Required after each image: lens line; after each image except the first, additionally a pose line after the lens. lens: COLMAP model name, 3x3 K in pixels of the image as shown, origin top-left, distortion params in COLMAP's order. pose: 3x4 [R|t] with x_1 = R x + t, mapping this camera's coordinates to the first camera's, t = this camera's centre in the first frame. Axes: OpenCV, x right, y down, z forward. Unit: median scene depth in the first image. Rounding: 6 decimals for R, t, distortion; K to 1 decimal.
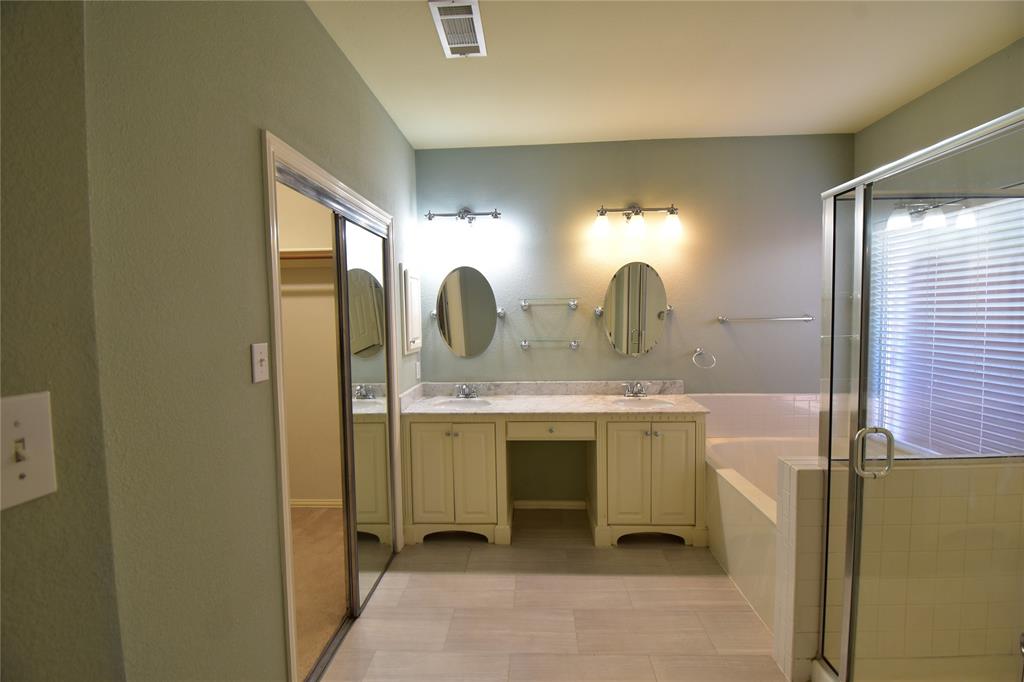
lens RADIAL K [[464.2, 0, 514.3], [0, 464.2, 344.5], [0, 0, 1]] dist [0.016613, -0.001961]
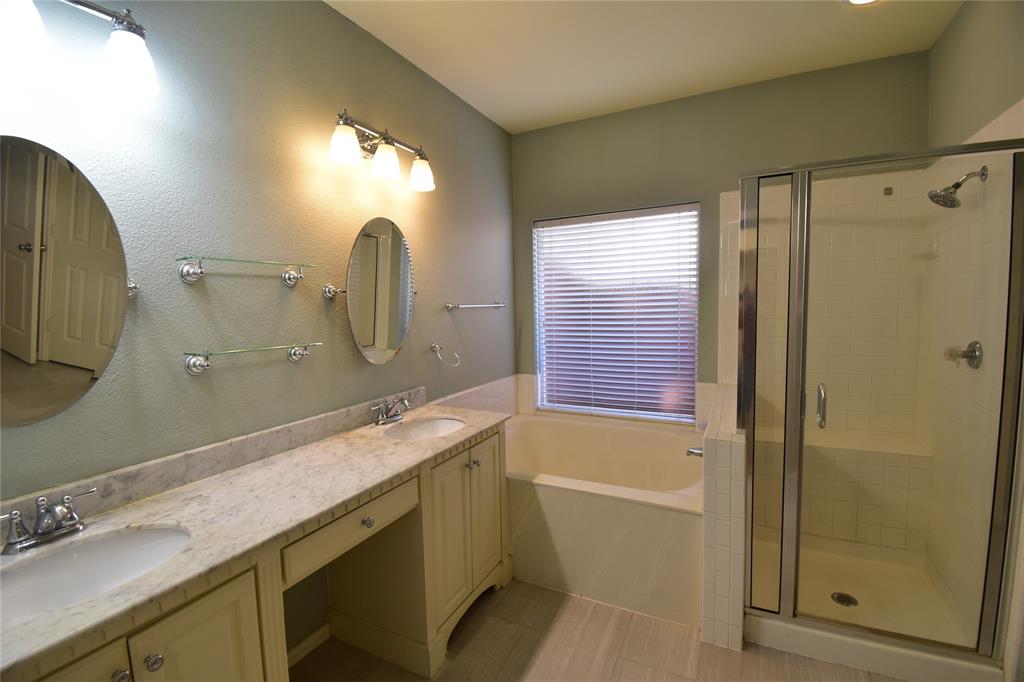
lens RADIAL K [[464.2, 0, 515.5], [0, 464.2, 340.5], [0, 0, 1]] dist [0.016613, -0.001961]
pose [[0.383350, -0.067778, 0.921113, -0.274809], [0.070617, 0.996535, 0.043938, -0.019978], [-0.920900, 0.048203, 0.386808, 0.565580]]
